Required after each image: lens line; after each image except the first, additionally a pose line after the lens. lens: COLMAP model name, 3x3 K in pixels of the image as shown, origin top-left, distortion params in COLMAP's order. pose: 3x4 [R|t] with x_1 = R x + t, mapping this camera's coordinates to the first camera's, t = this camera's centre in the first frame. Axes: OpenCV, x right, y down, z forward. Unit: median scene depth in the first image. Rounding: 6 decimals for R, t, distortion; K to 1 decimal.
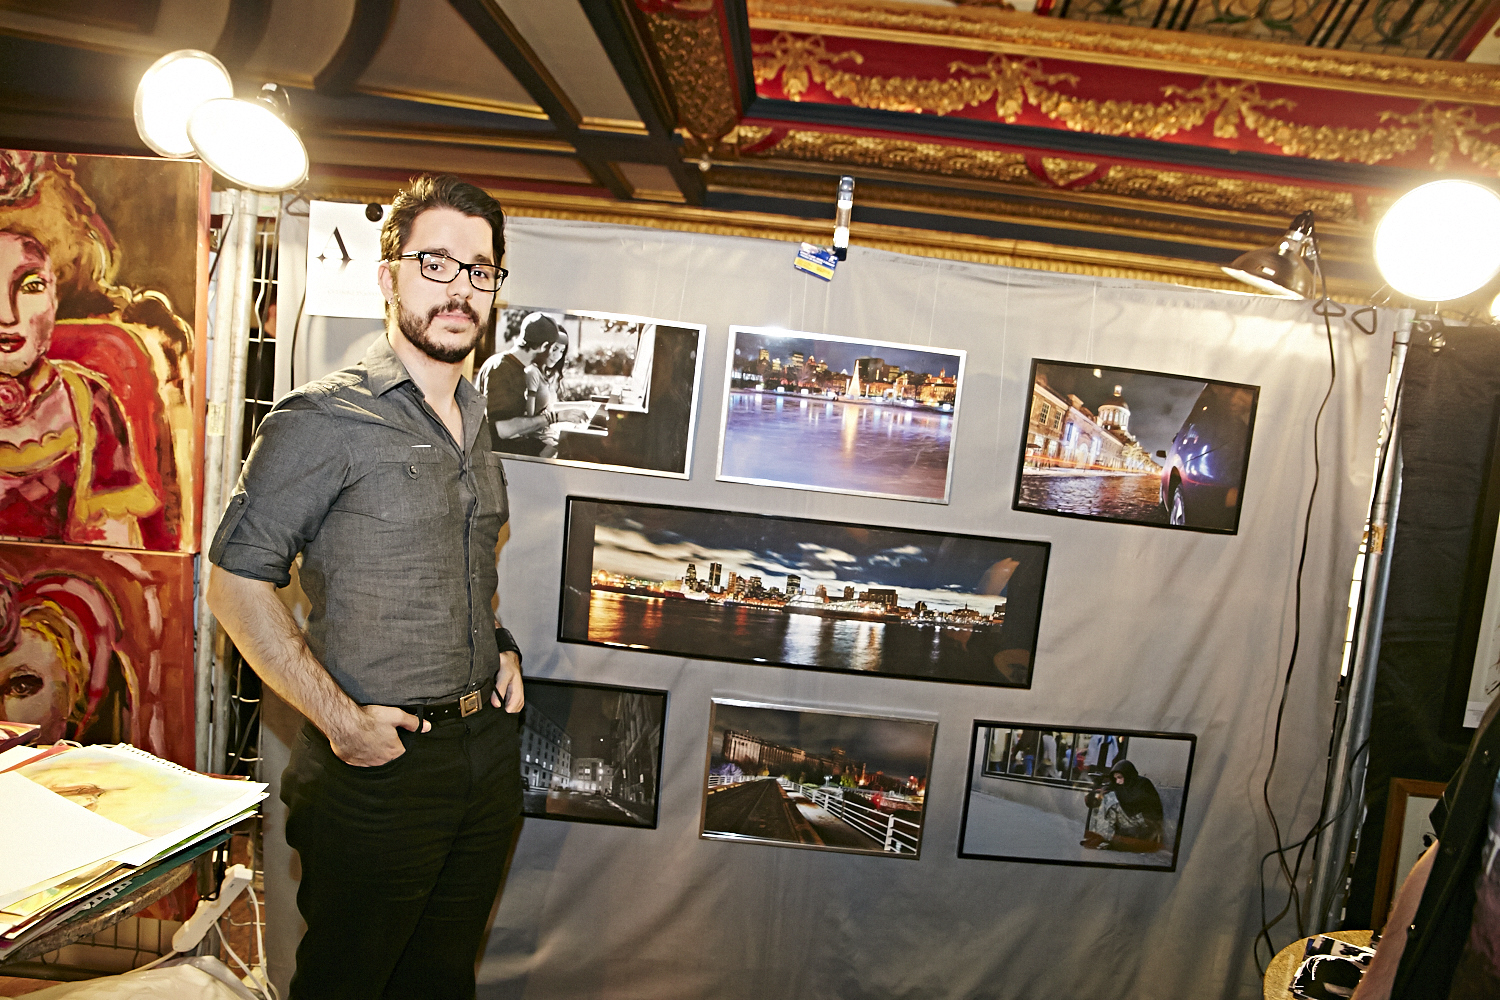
lens RADIAL K [[1016.5, 0, 754.6], [0, 1016.5, 504.2], [0, 0, 1]] dist [-0.088998, 0.028500]
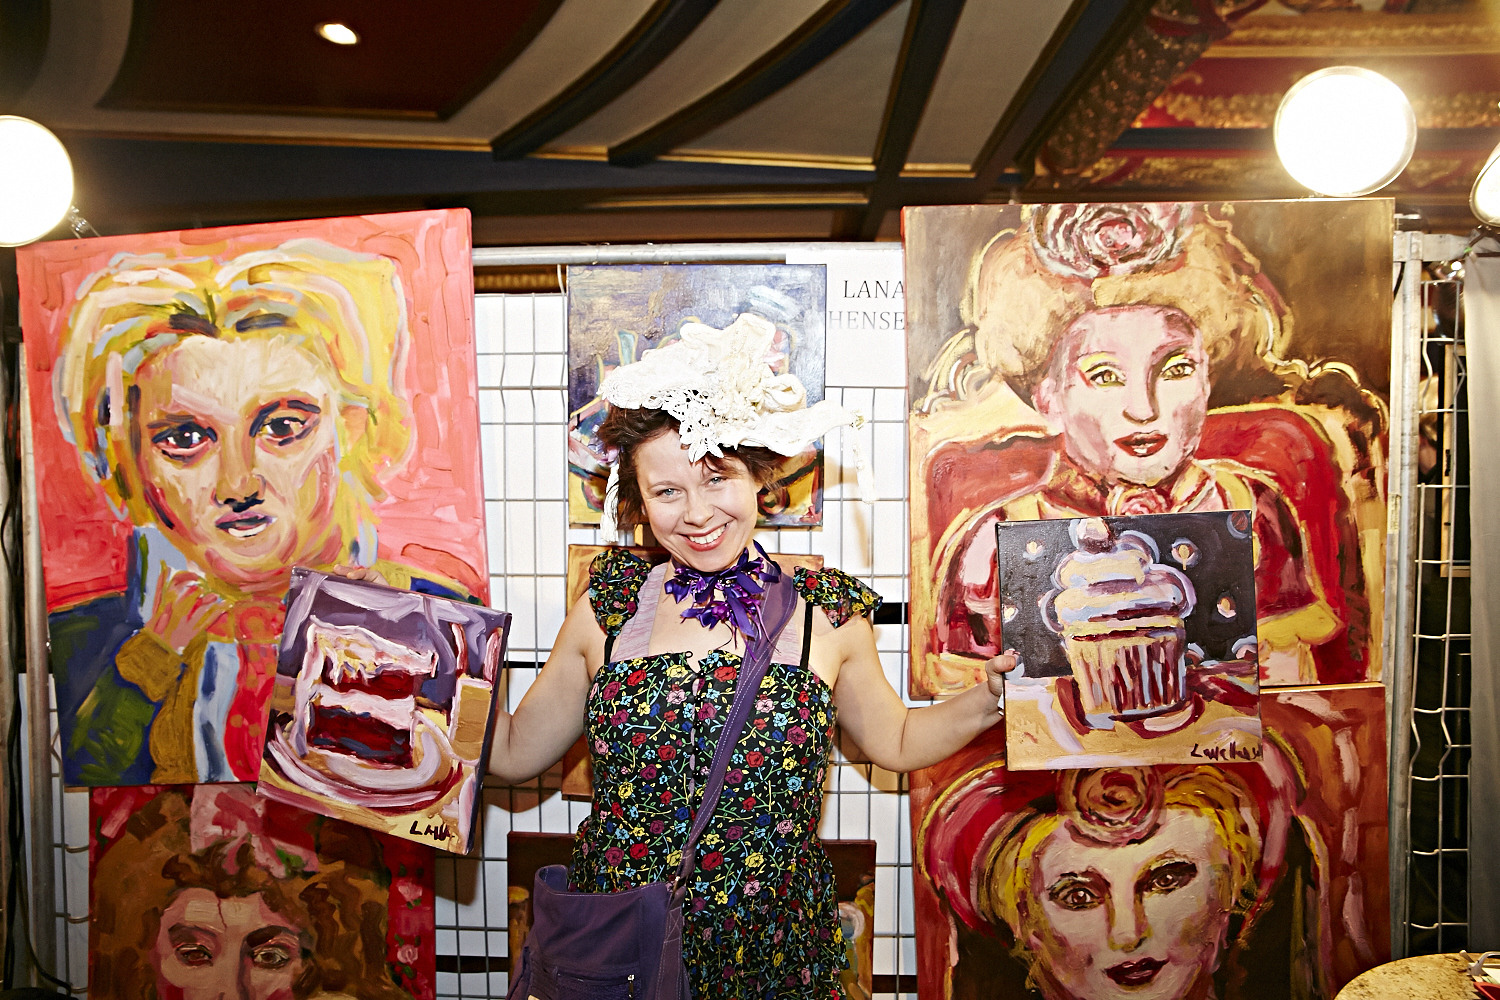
lens RADIAL K [[1016.5, 0, 747.3], [0, 1016.5, 501.2], [0, 0, 1]] dist [-0.088998, 0.028500]
pose [[0.993293, -0.110551, -0.033874, -1.058576], [0.108489, 0.992426, -0.057620, -0.107957], [0.039988, 0.053558, 0.997764, 0.178656]]
